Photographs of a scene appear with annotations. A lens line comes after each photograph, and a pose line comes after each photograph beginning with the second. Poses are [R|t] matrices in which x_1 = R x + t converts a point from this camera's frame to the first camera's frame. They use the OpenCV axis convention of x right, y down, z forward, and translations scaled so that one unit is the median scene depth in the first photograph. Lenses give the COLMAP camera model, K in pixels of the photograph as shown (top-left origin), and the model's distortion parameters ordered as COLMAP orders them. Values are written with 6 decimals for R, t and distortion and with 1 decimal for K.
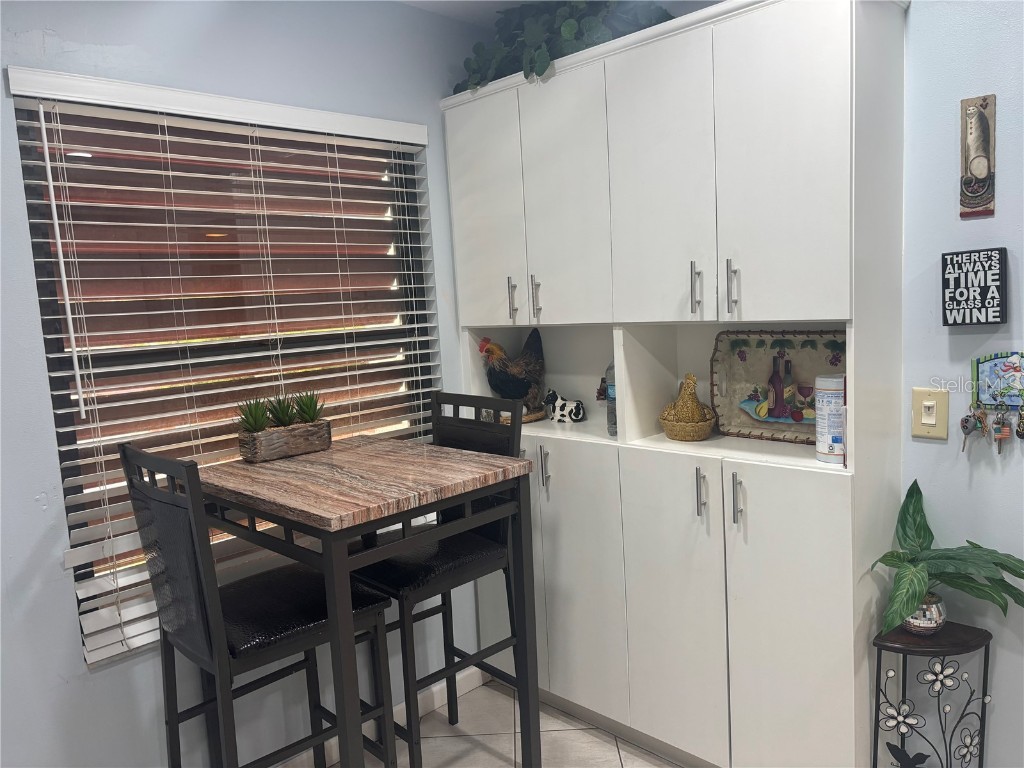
lens RADIAL K [[773.7, 0, 517.8], [0, 773.7, 390.0], [0, 0, 1]] dist [0.039507, -0.033123]
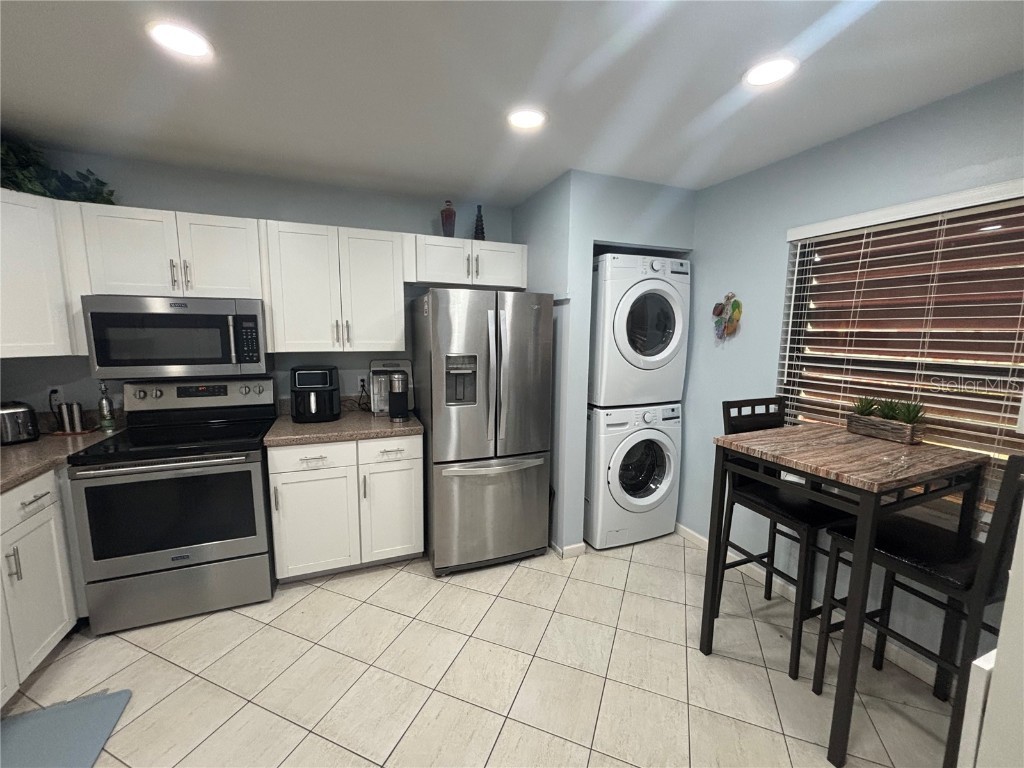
lens RADIAL K [[412.9, 0, 511.6], [0, 412.9, 384.6], [0, 0, 1]] dist [0.006799, -0.002387]
pose [[-0.374102, 0.177399, -0.910262, 0.680246], [-0.100021, 0.968090, 0.229776, -0.127735], [0.921978, 0.177005, -0.344421, 0.575041]]
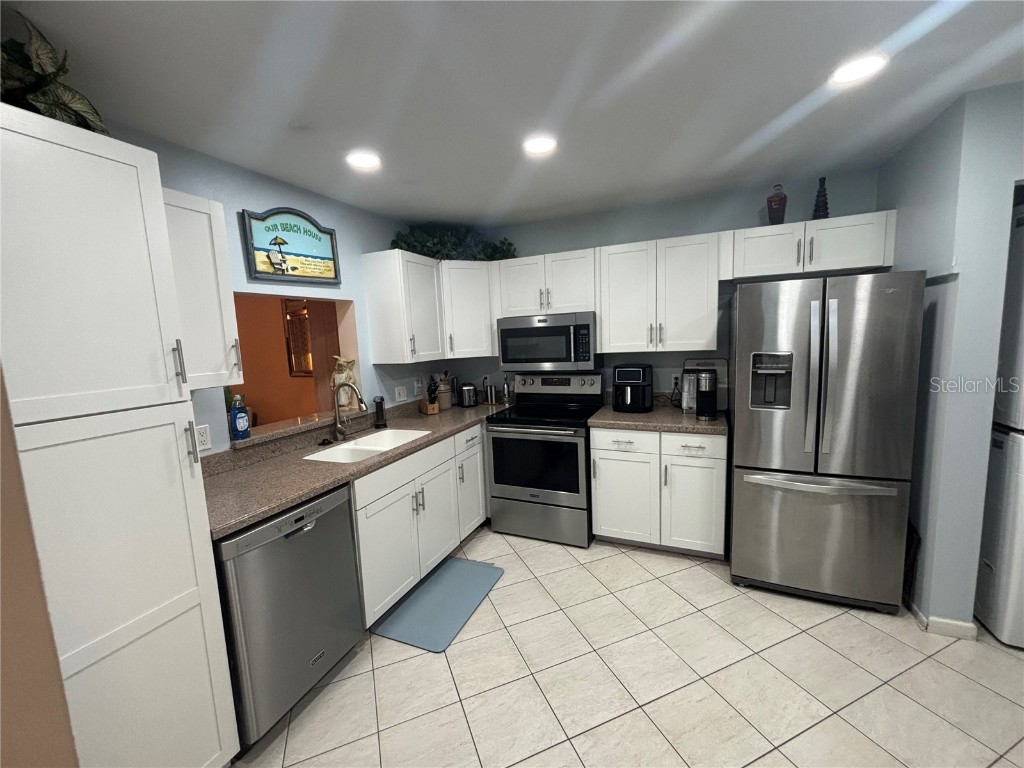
lens RADIAL K [[412.9, 0, 511.2], [0, 412.9, 384.3], [0, 0, 1]] dist [0.006799, -0.002387]
pose [[-0.924360, 0.142032, -0.354097, 0.673782], [0.052893, 0.966866, 0.249745, -0.150124], [0.377836, 0.212125, -0.901245, 0.732938]]
